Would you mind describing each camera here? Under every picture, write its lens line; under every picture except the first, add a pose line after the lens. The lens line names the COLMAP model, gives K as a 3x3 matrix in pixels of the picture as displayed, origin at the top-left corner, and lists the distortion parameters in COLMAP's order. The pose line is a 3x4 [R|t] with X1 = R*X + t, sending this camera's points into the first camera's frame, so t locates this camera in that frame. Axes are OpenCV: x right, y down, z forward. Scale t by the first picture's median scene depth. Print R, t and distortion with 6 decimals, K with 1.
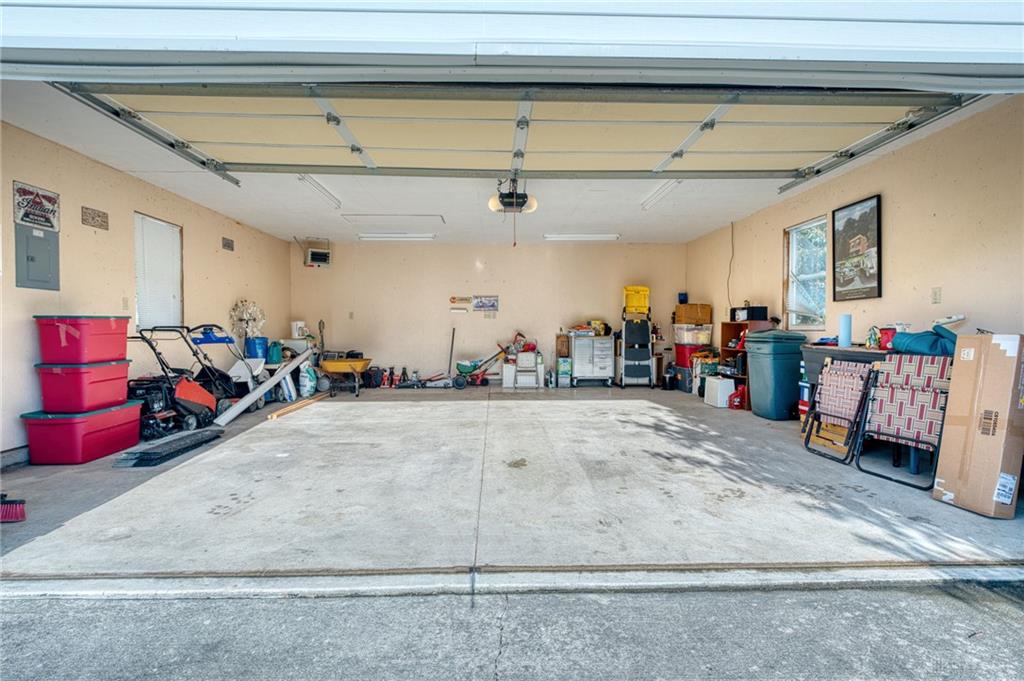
lens RADIAL K [[521.5, 0, 510.8], [0, 521.5, 335.9], [0, 0, 1]] dist [0.000121, -0.001320]
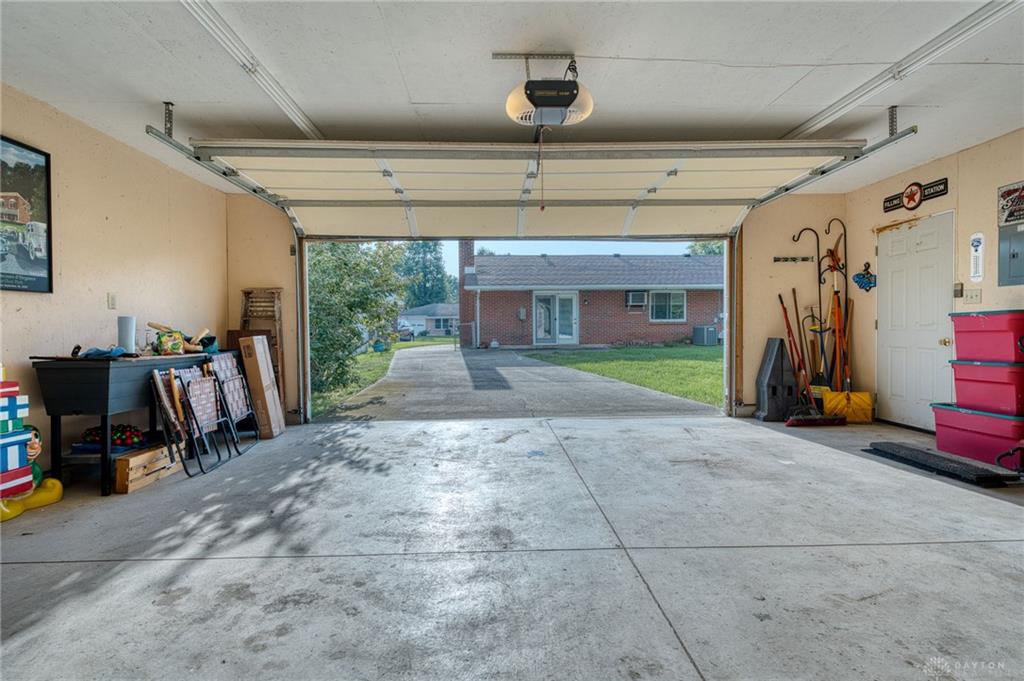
lens RADIAL K [[521.5, 0, 512.1], [0, 521.5, 336.6], [0, 0, 1]] dist [0.000121, -0.001320]
pose [[-0.999939, 0.010961, 0.001601, 0.049328], [0.010998, 0.999611, 0.025639, -0.023882], [-0.001320, 0.025655, -0.999670, 1.743157]]
